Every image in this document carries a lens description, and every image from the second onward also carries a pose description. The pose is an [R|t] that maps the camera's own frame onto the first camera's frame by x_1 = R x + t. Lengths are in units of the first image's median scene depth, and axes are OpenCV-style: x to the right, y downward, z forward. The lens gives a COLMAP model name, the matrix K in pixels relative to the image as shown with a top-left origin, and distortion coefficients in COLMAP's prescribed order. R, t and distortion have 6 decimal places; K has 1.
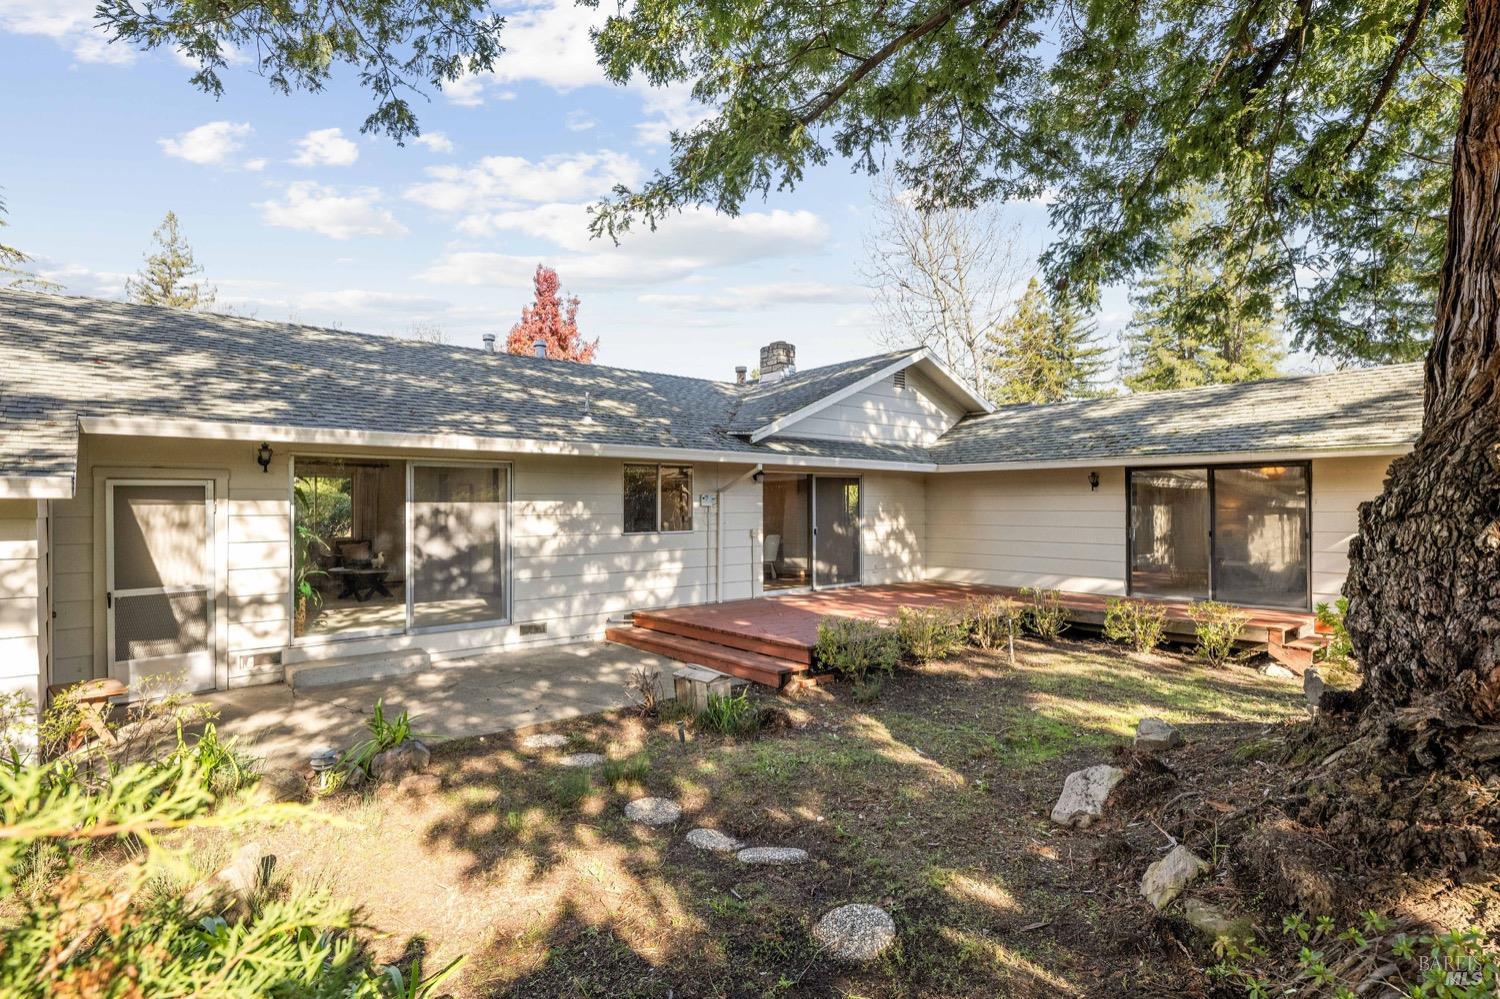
lens RADIAL K [[746.7, 0, 733.5], [0, 746.7, 501.7], [0, 0, 1]] dist [0.001822, 0.000415]
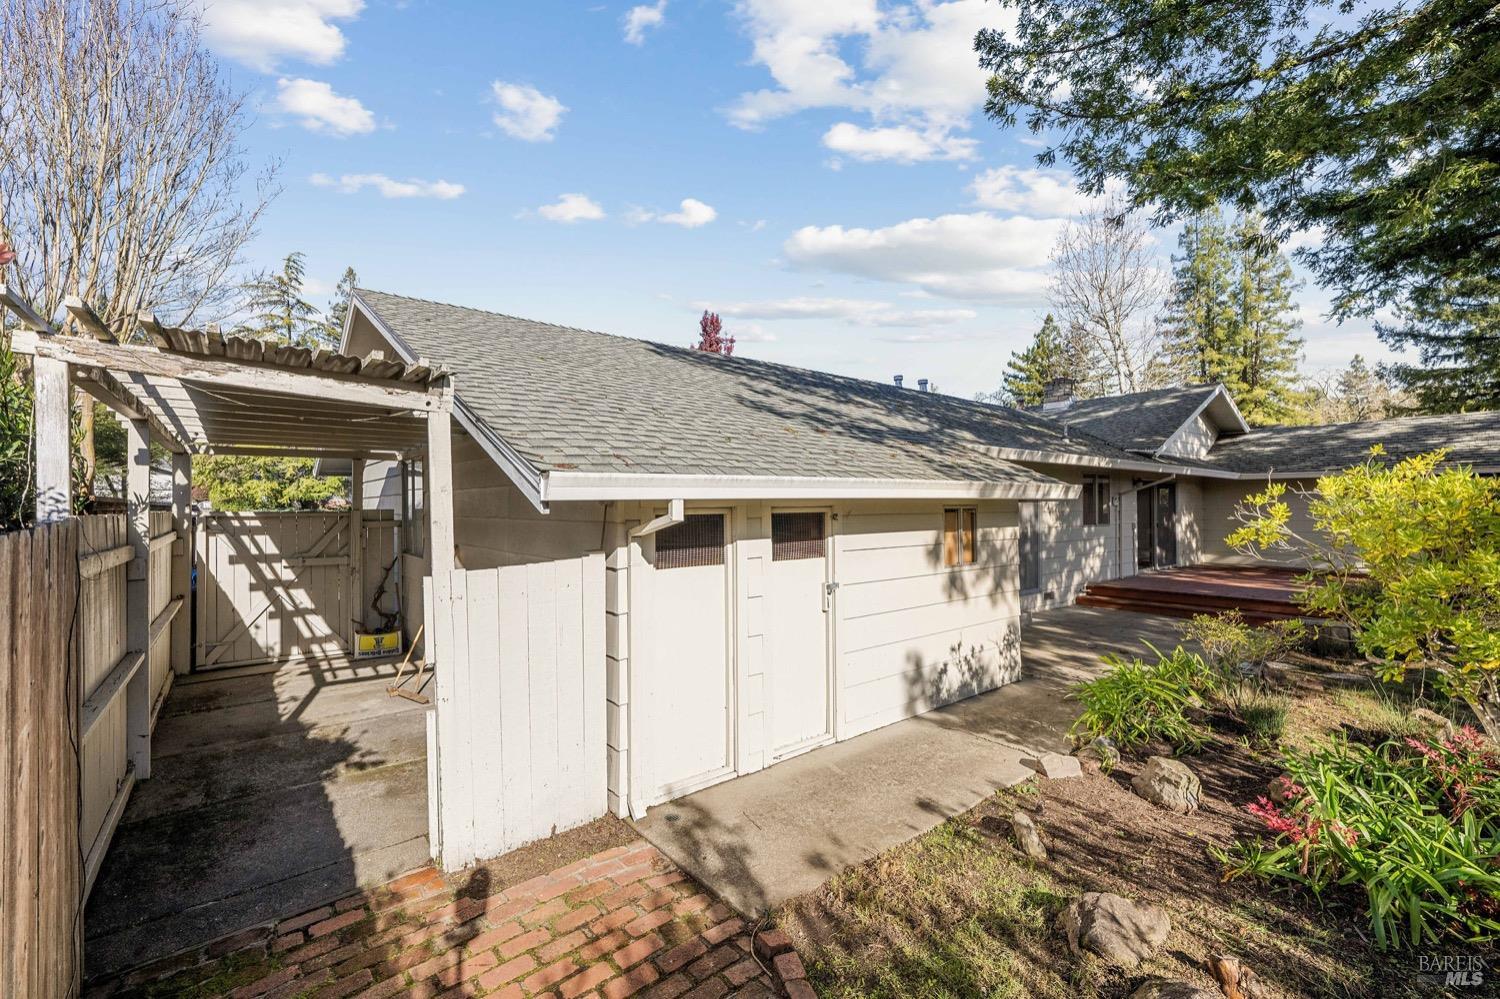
lens RADIAL K [[632.0, 0, 750.0], [0, 632.0, 499.5], [0, 0, 1]] dist [0.000260, -0.000007]
pose [[0.999928, -0.004940, -0.010946, -0.726810], [0.004861, 0.999962, -0.007266, 0.001988], [0.010981, 0.007212, 0.999914, -0.138297]]
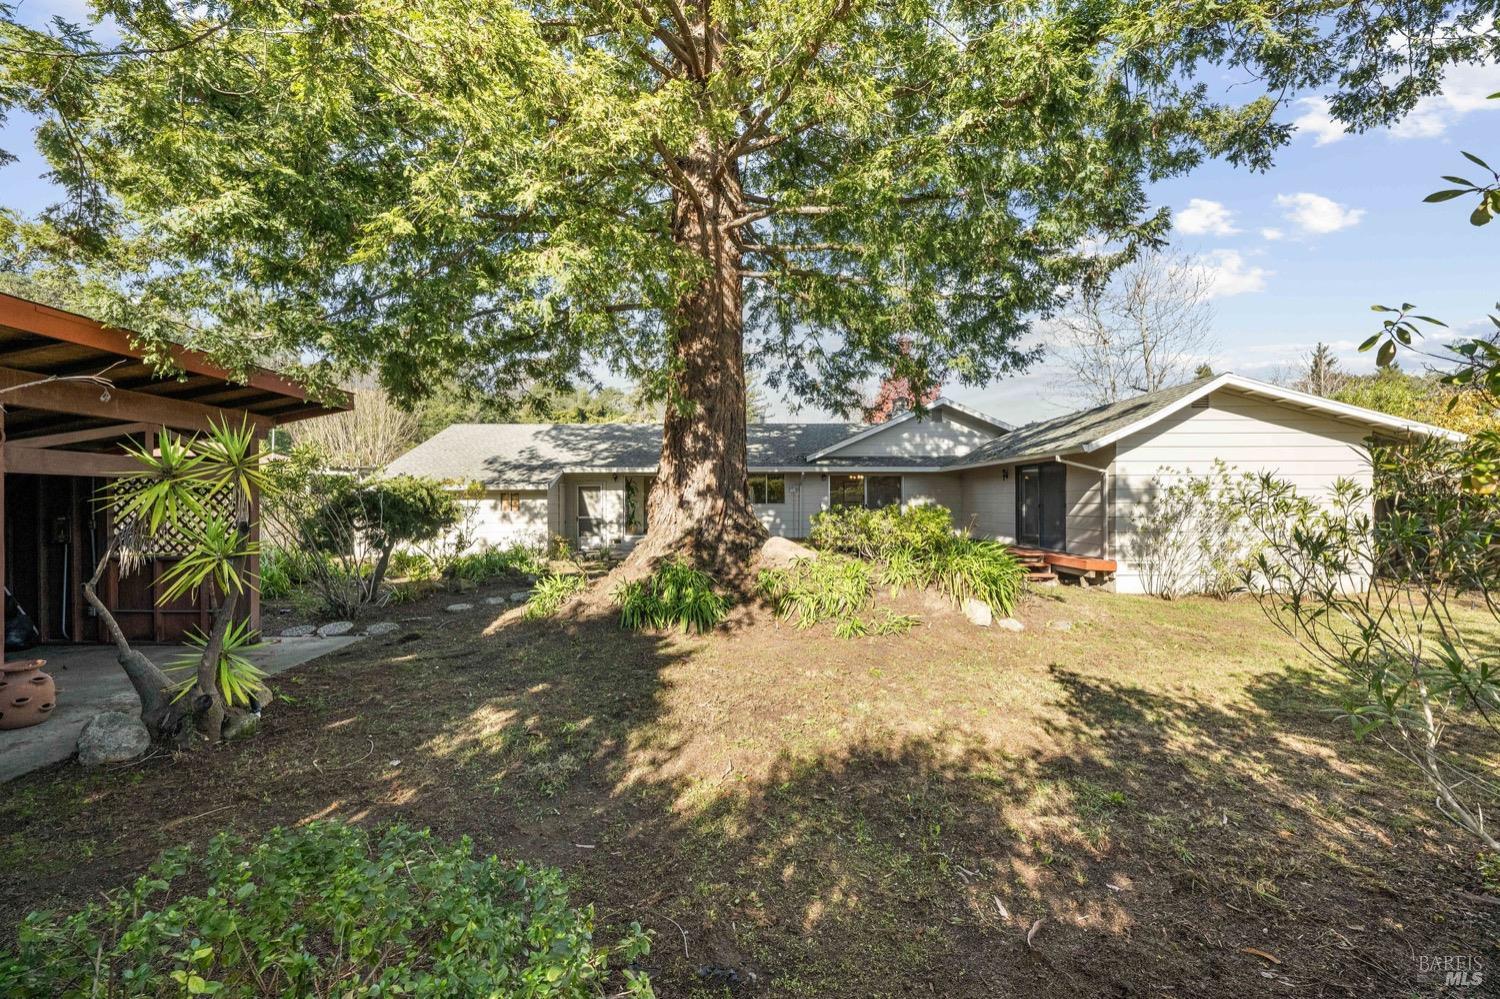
lens RADIAL K [[600.6, 0, 750.0], [0, 600.6, 499.5], [0, 0, 1]] dist [0.000399, 0.000124]
pose [[0.788128, -0.012214, -0.615390, 1.012296], [0.010164, 0.999925, -0.006829, 0.044020], [0.615427, -0.000873, 0.788193, -0.470860]]
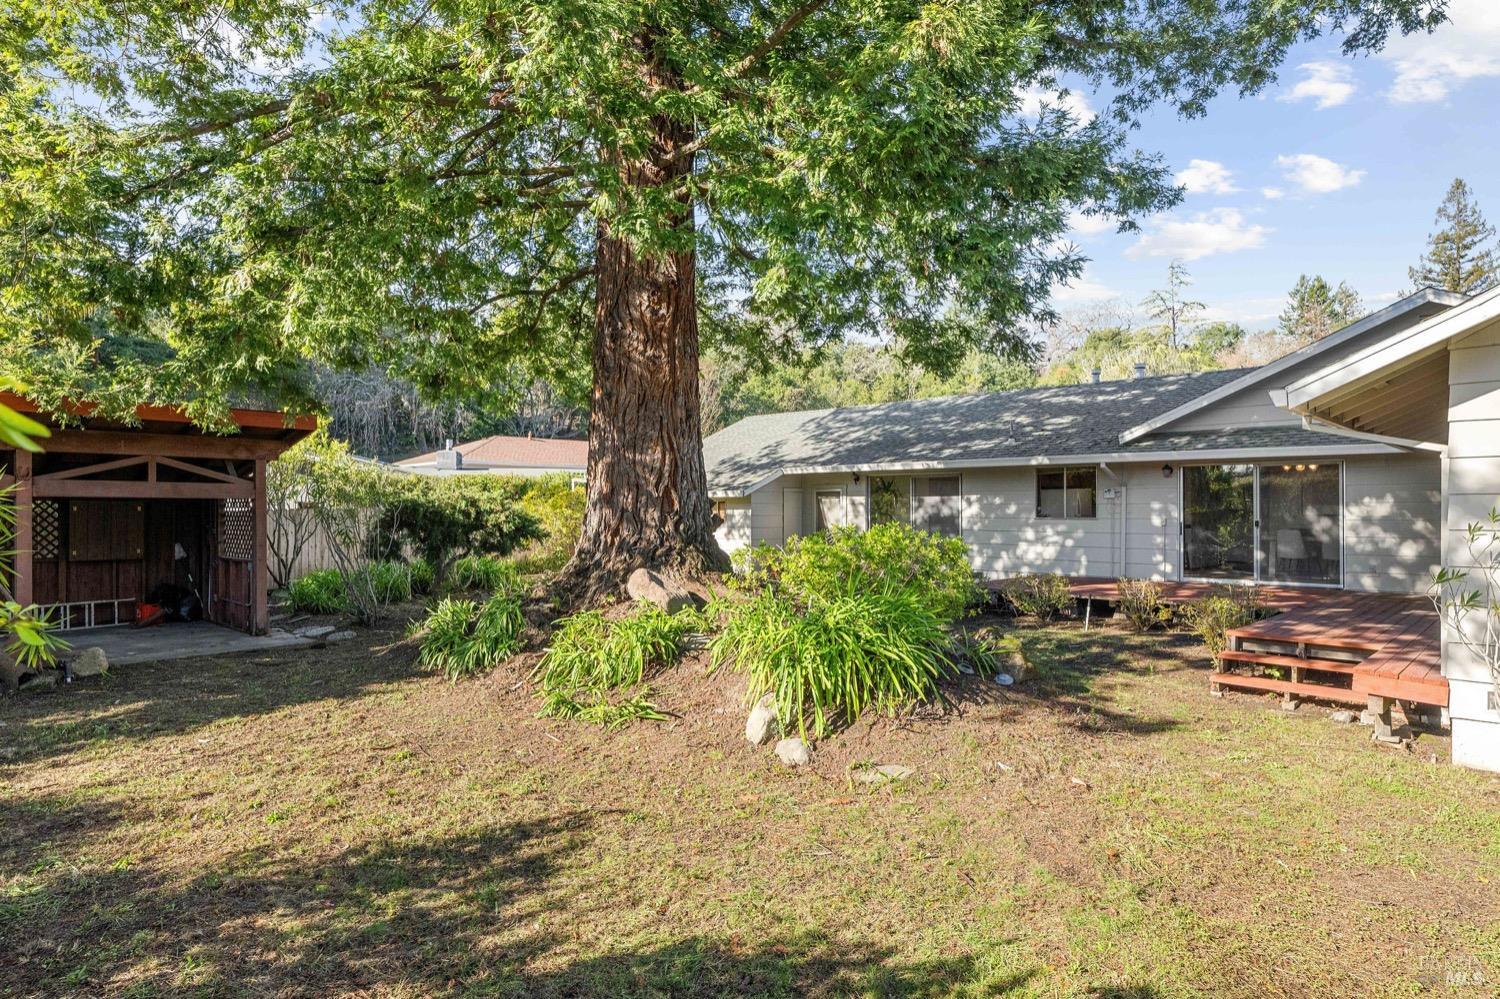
lens RADIAL K [[860.0, 0, 750.0], [0, 860.0, 499.5], [0, 0, 1]] dist [0.003058, 0.000757]
pose [[0.141481, -0.013874, -0.989844, 1.412356], [0.003264, 0.999903, -0.013549, 0.033098], [0.989936, -0.001314, 0.141513, 0.229643]]
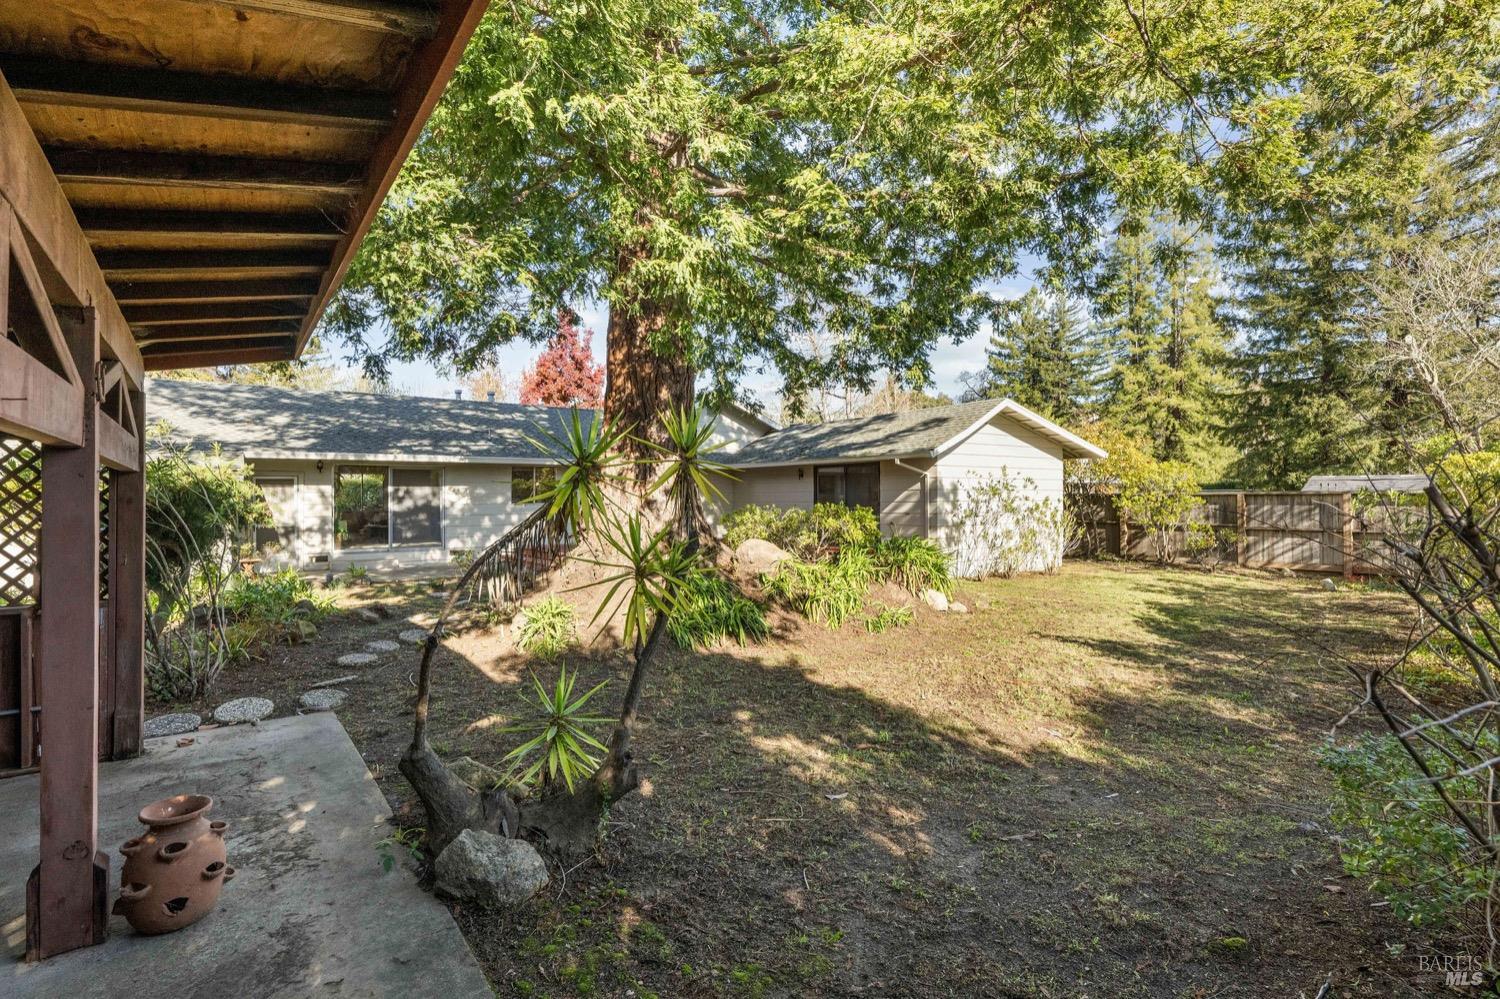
lens RADIAL K [[713.6, 0, 753.2], [0, 713.6, 490.4], [0, 0, 1]] dist [-0.003382, -0.000282]
pose [[0.998247, -0.012411, -0.057878, 0.563177], [0.011916, 0.999889, -0.008897, 0.035583], [0.057982, 0.008192, 0.998284, -0.726355]]
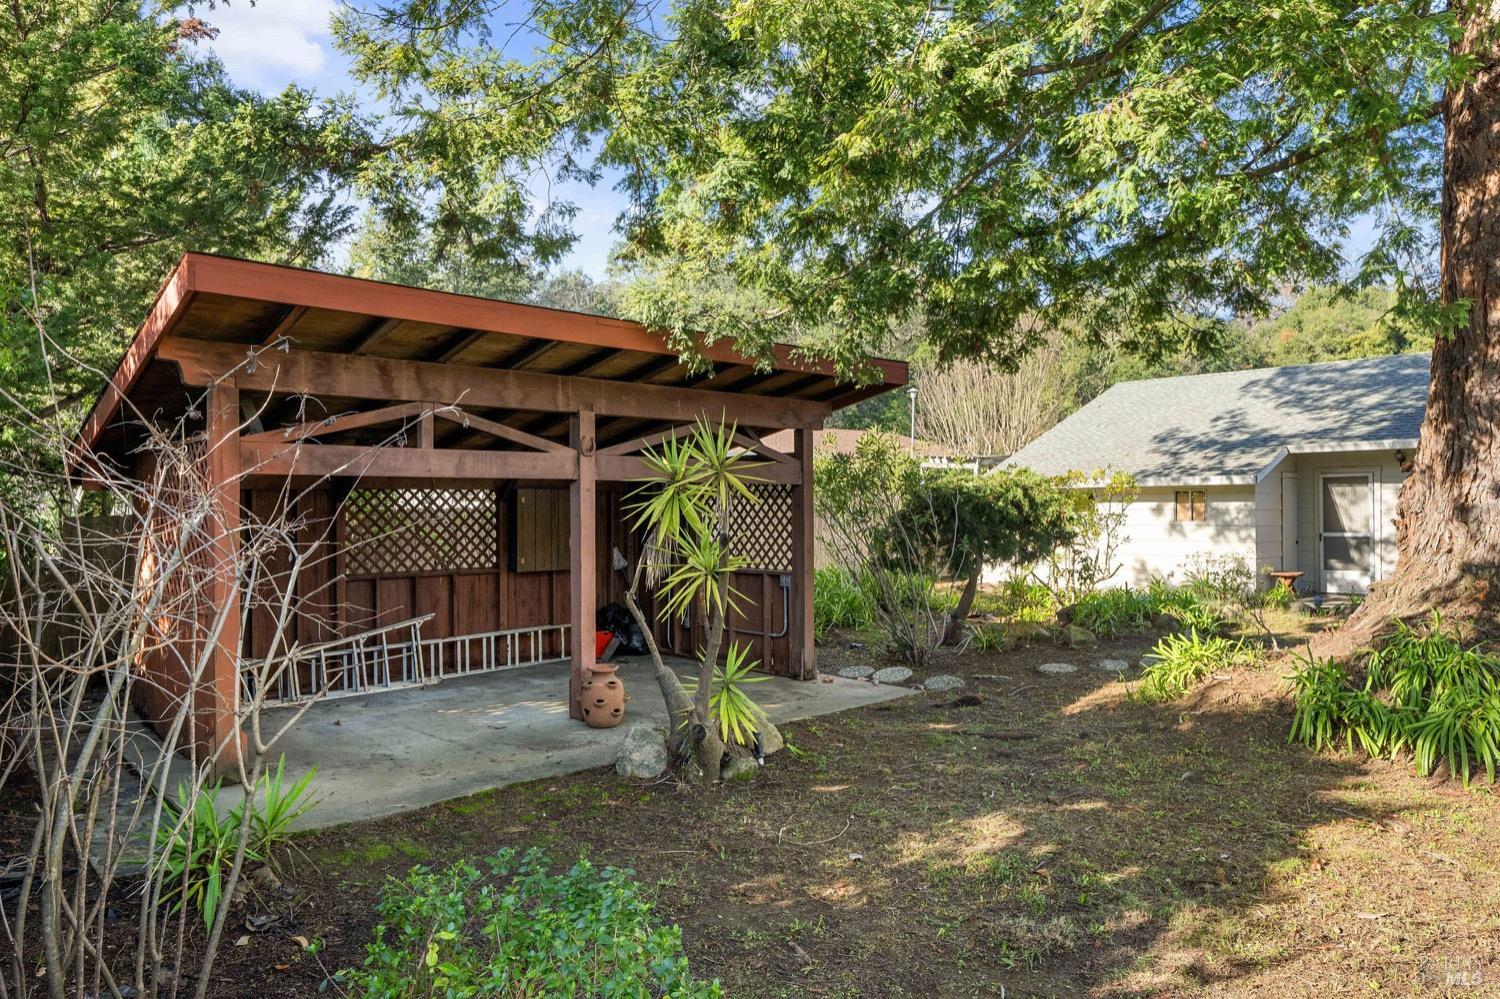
lens RADIAL K [[1009.1, 0, 750.0], [0, 1009.1, 499.5], [0, 0, 1]] dist [-0.030788, 0.000841]
pose [[0.049251, -0.013260, -0.998698, 1.085050], [0.005935, 0.999898, -0.012983, 0.040746], [0.998769, -0.005288, 0.049324, -0.378332]]
